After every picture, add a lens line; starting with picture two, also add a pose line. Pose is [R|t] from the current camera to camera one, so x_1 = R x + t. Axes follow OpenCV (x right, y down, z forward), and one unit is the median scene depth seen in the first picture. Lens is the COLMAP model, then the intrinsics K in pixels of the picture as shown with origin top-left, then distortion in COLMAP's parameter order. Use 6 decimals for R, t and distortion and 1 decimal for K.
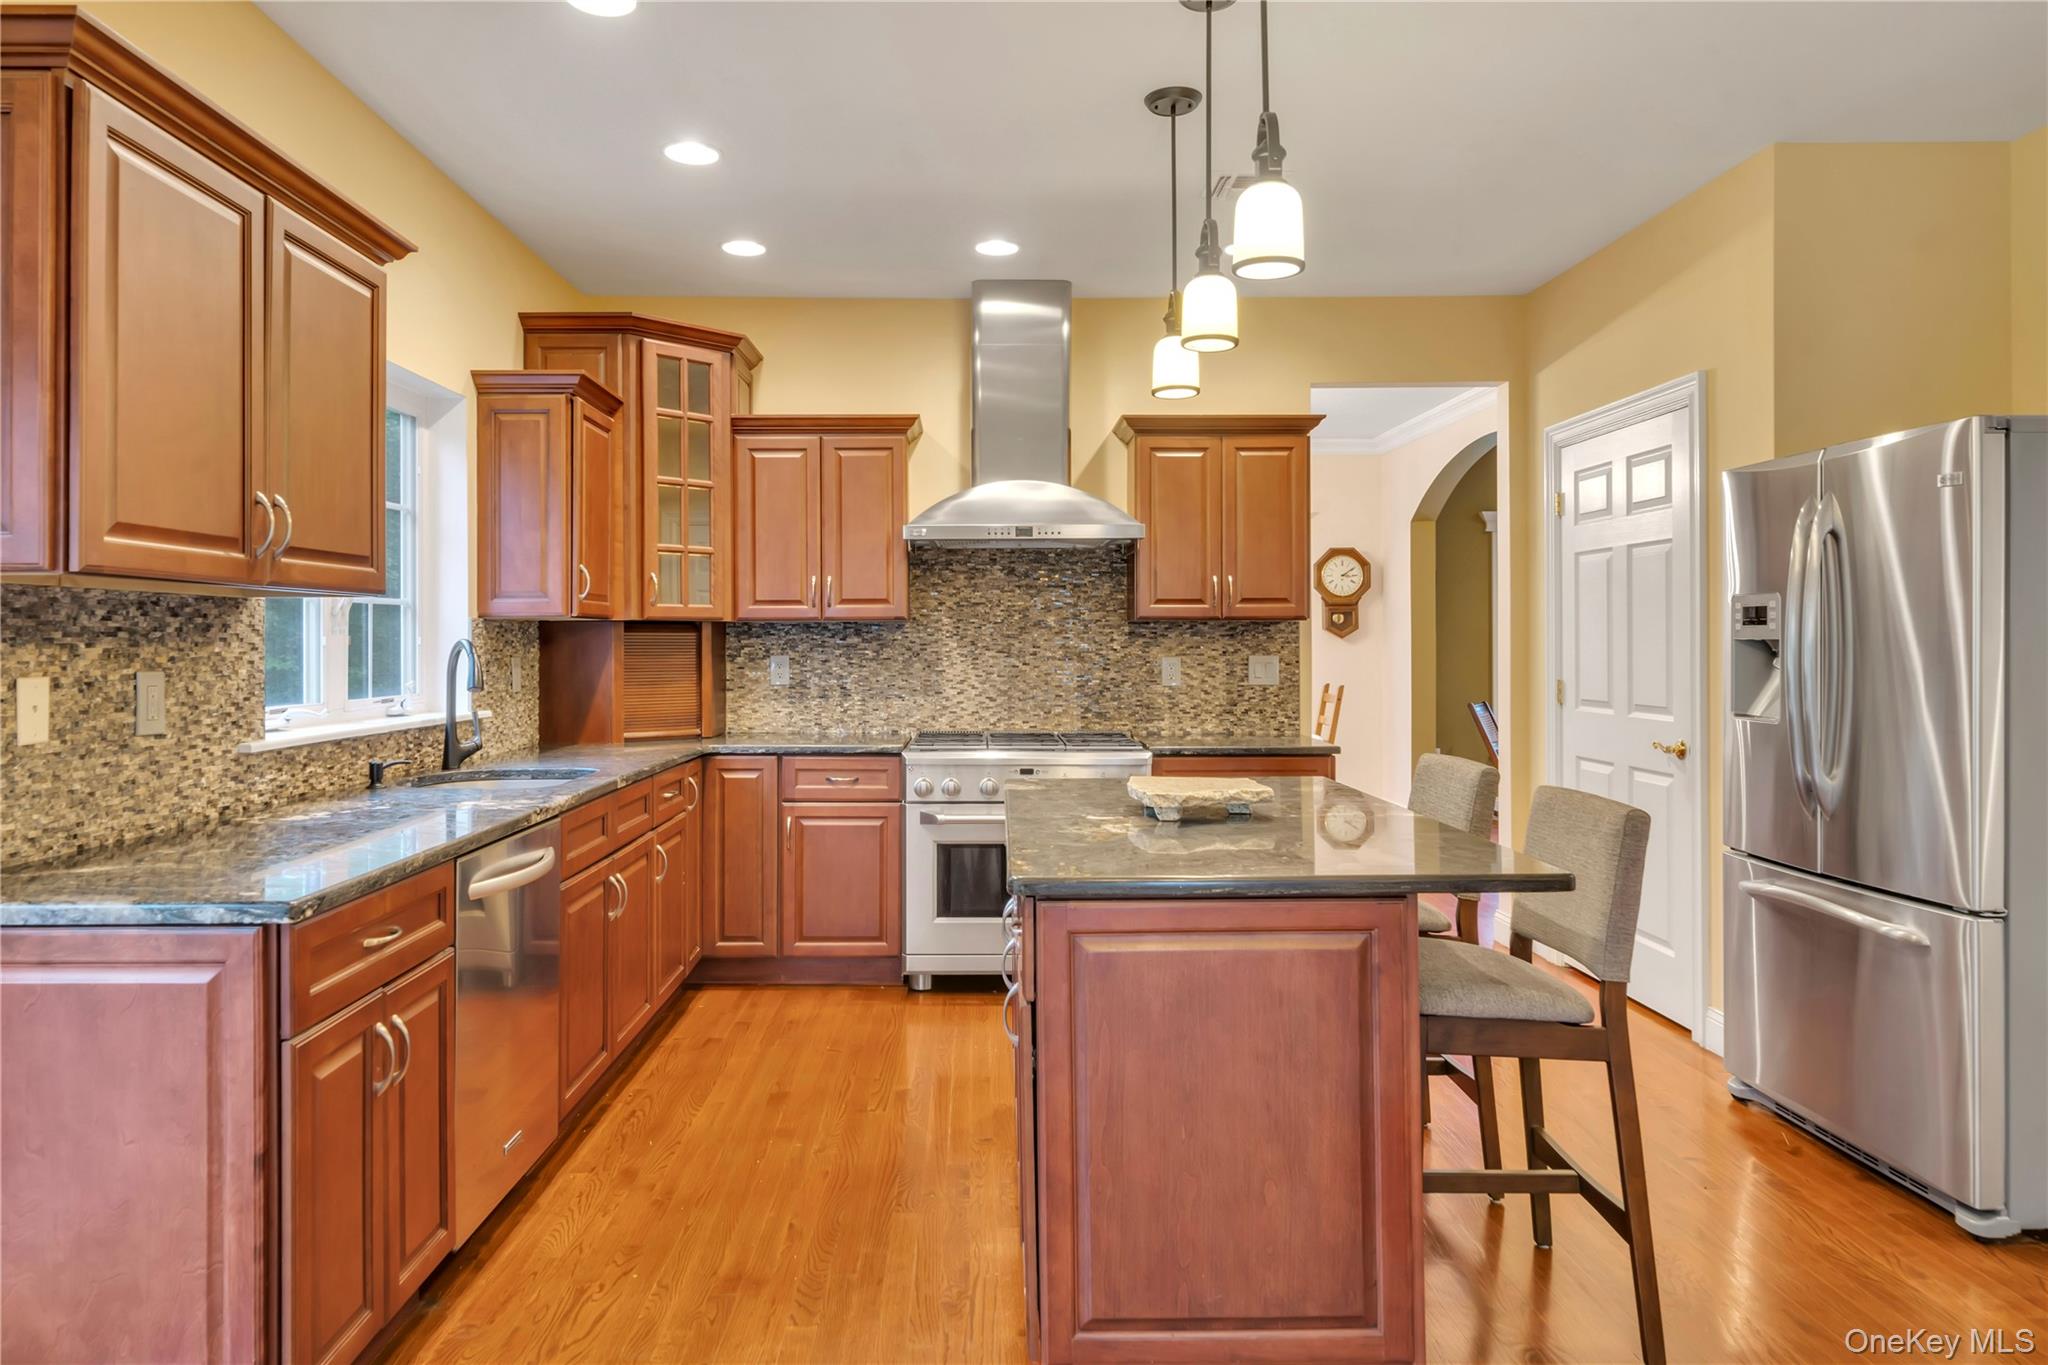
lens RADIAL K [[1299.0, 0, 982.2], [0, 1299.0, 634.5], [0, 0, 1]] dist [0.006405, 0.000513]
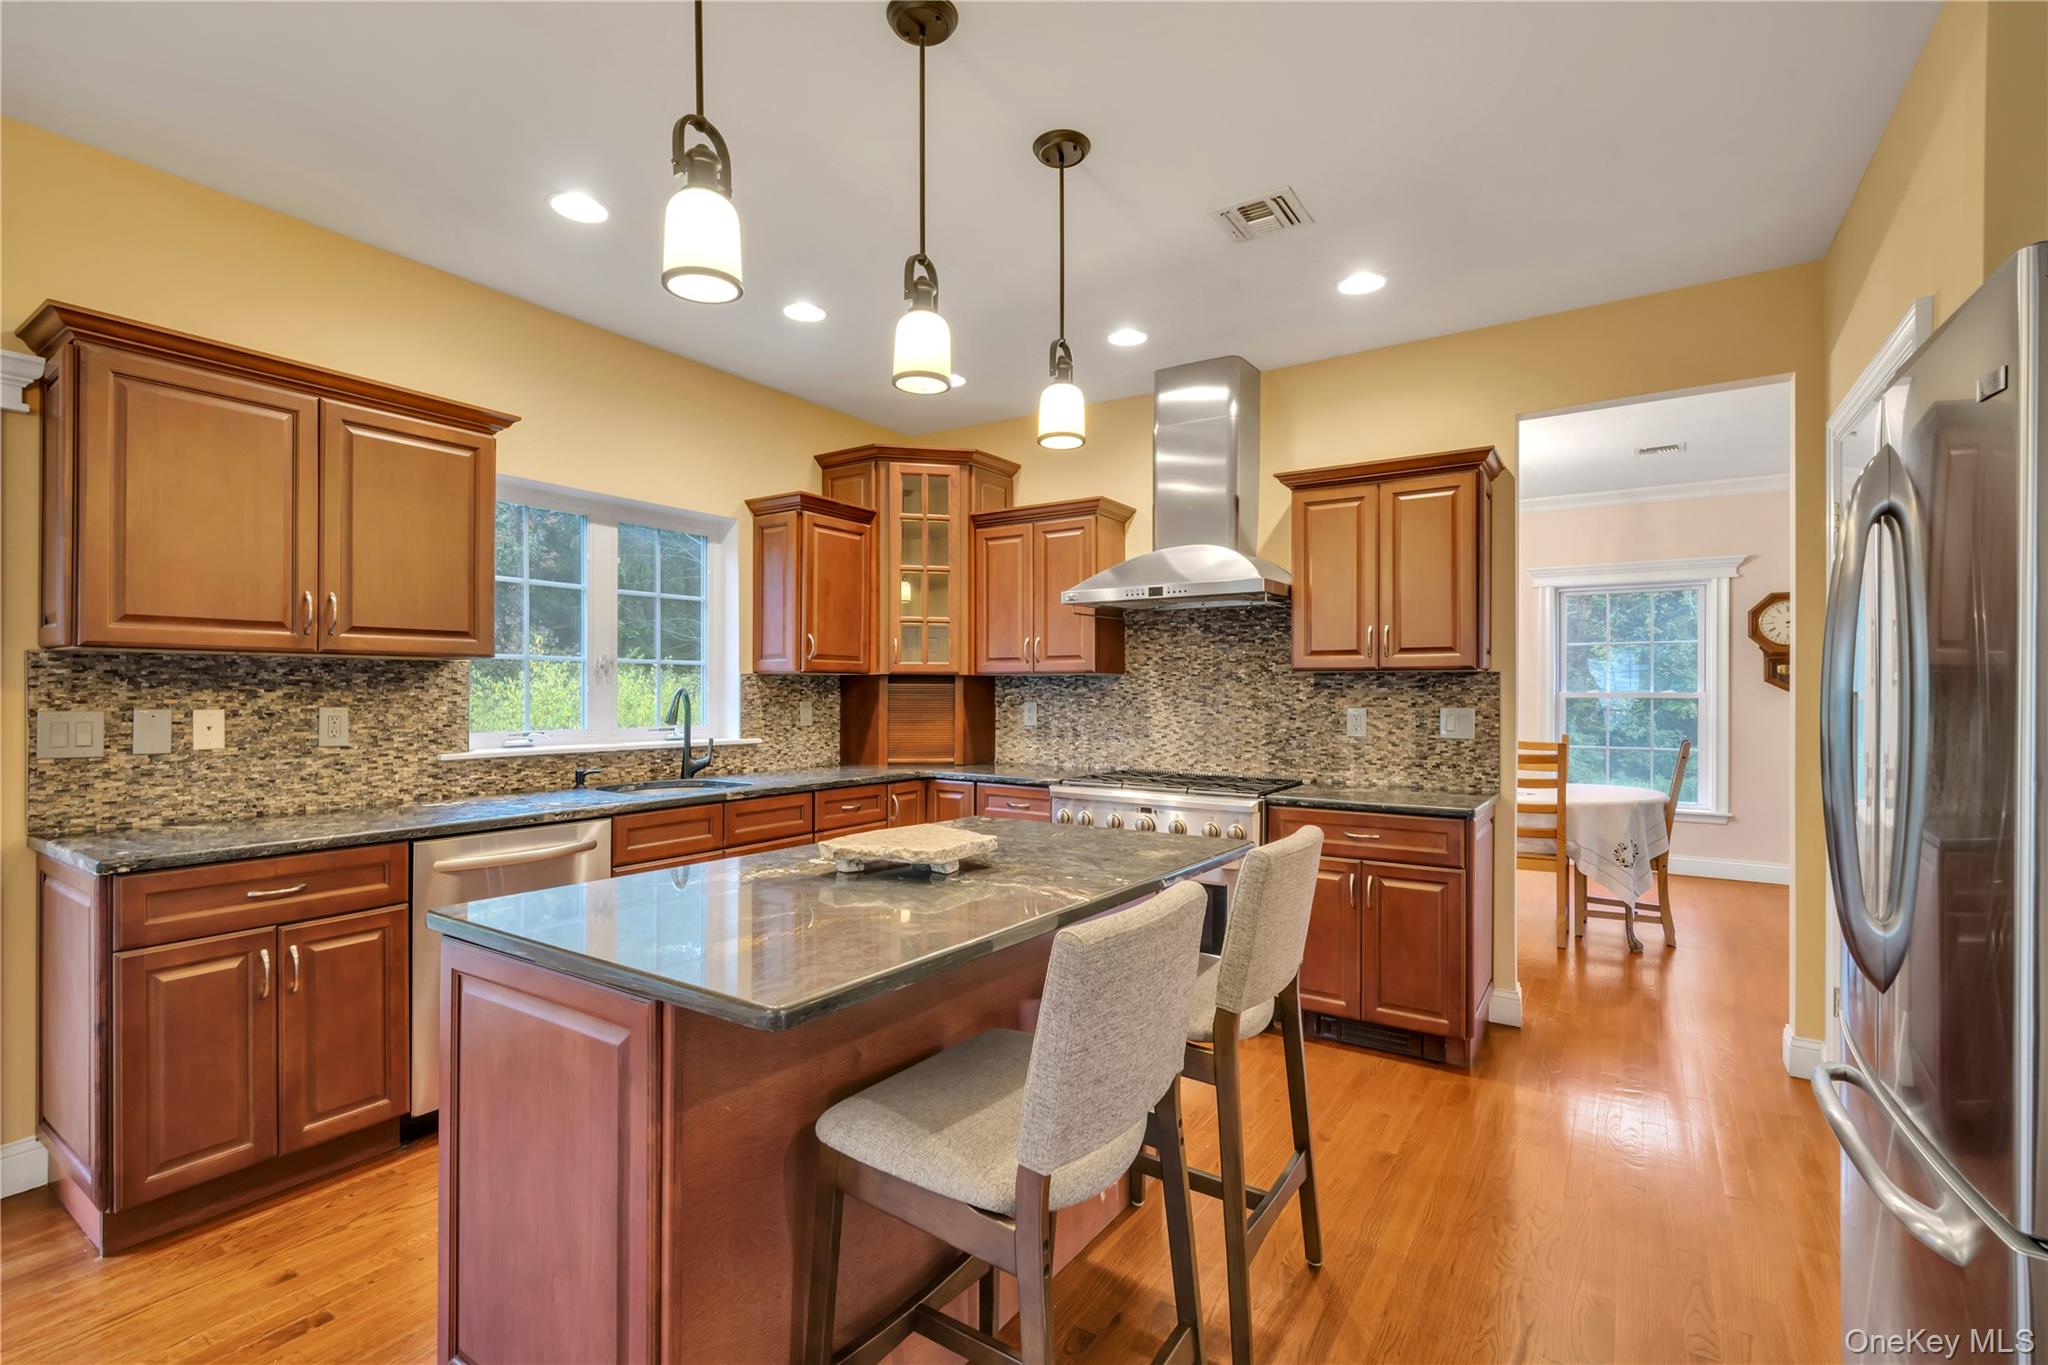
lens RADIAL K [[932.5, 0, 1008.7], [0, 932.5, 689.4], [0, 0, 1]] dist [0.006716, -0.000374]
pose [[0.824164, 0.003296, -0.566341, 0.380586], [-0.001508, 0.999992, 0.003626, 0.000601], [0.566349, -0.002135, 0.824163, 0.282670]]
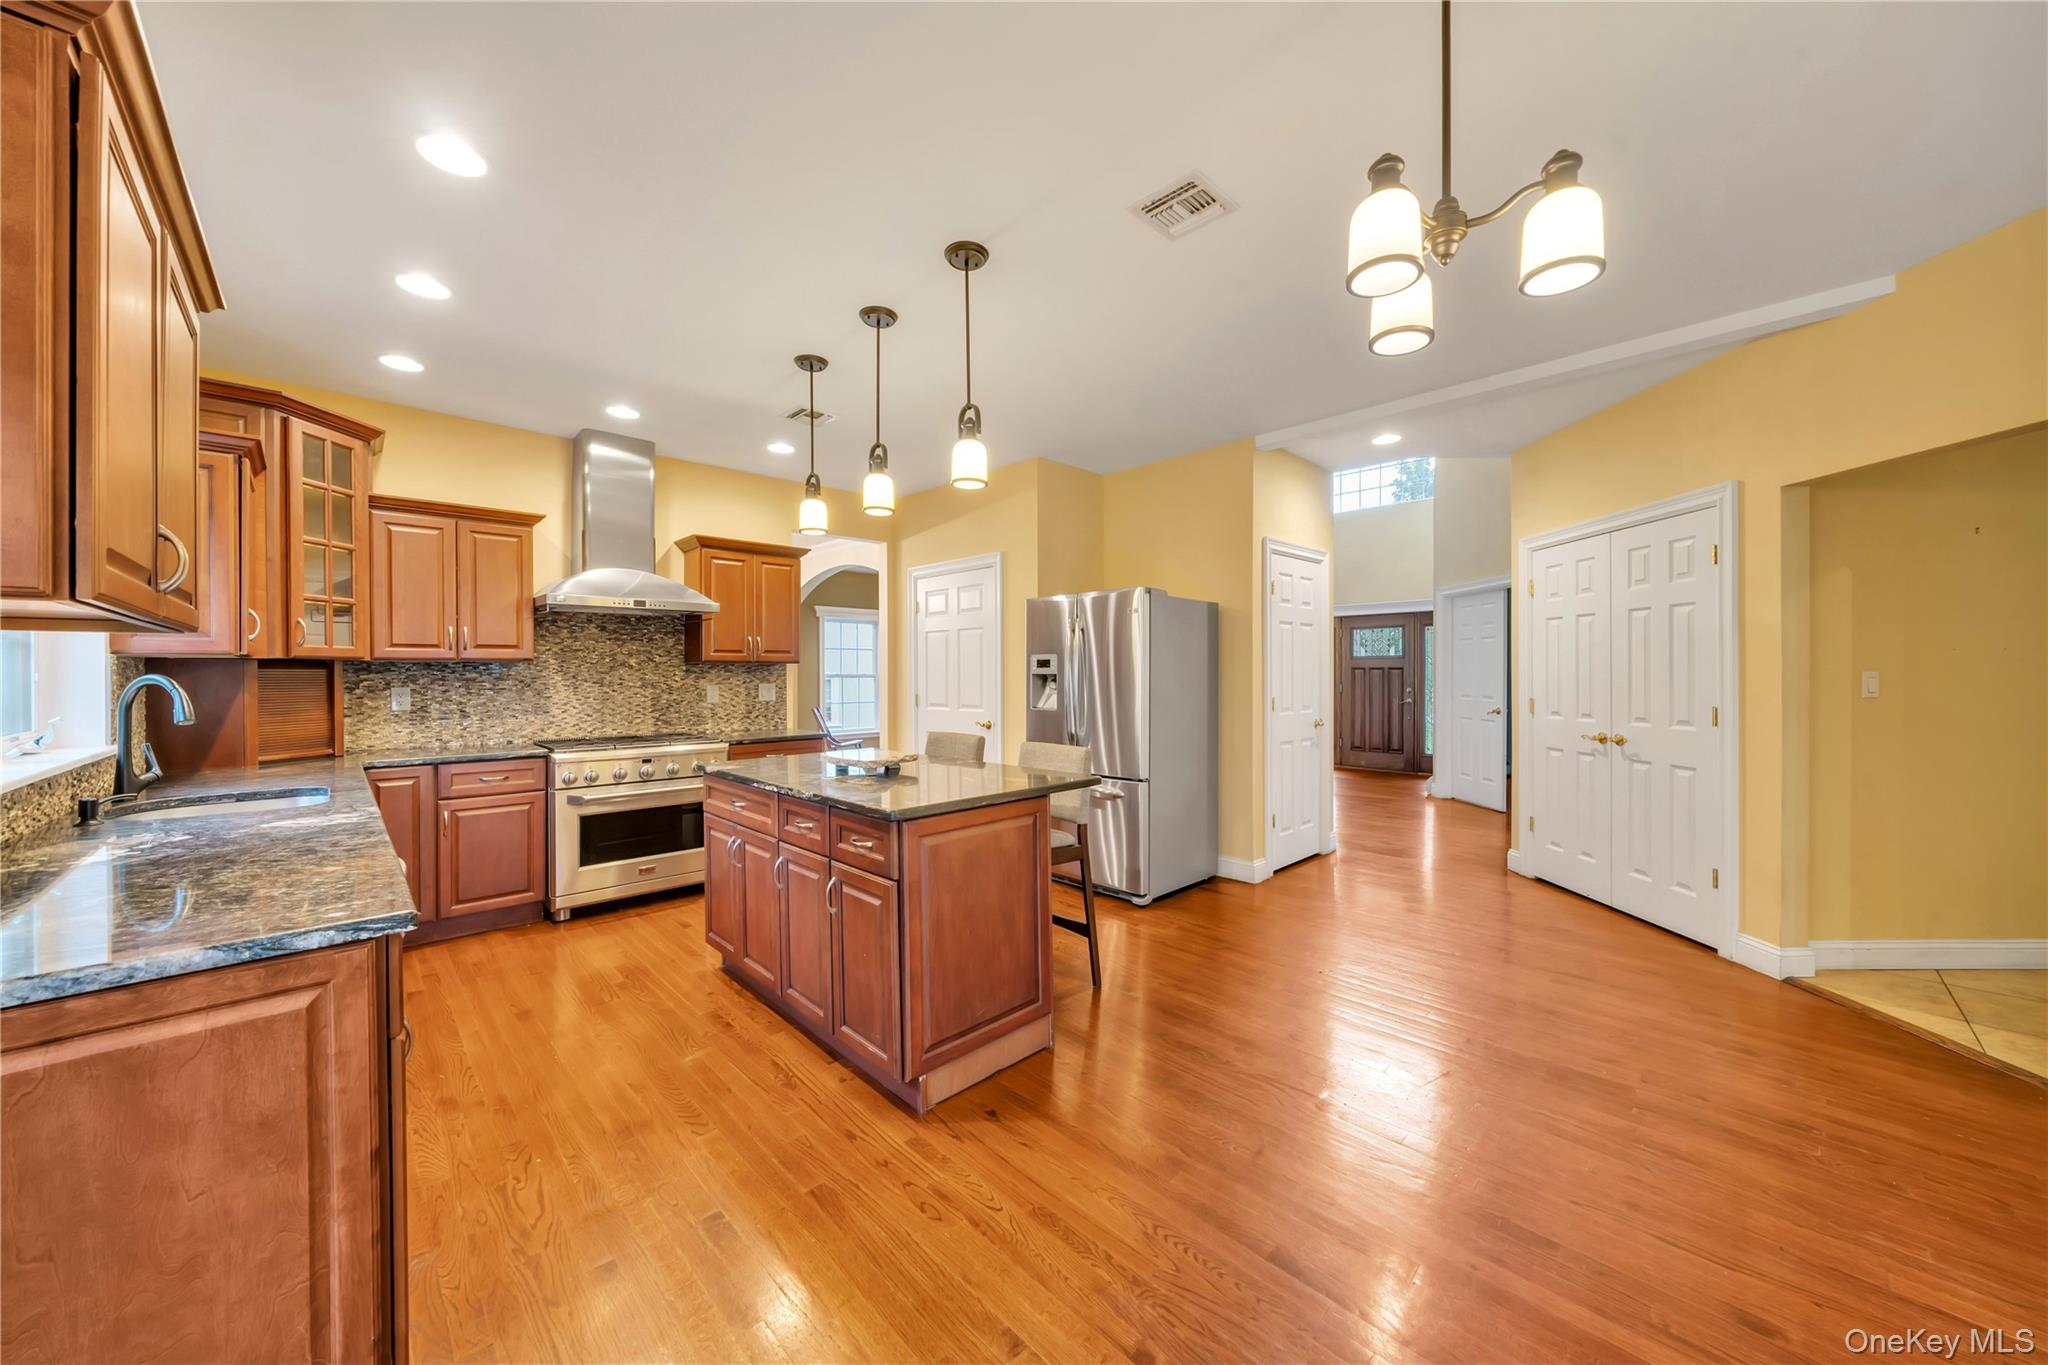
lens RADIAL K [[726.0, 0, 1022.3], [0, 726.0, 676.7], [0, 0, 1]] dist [-0.006065, 0.000193]
pose [[0.722212, -0.003811, 0.691661, -0.233644], [-0.000855, 0.999979, 0.006403, 0.000517], [-0.691671, -0.005216, 0.722194, 0.078980]]
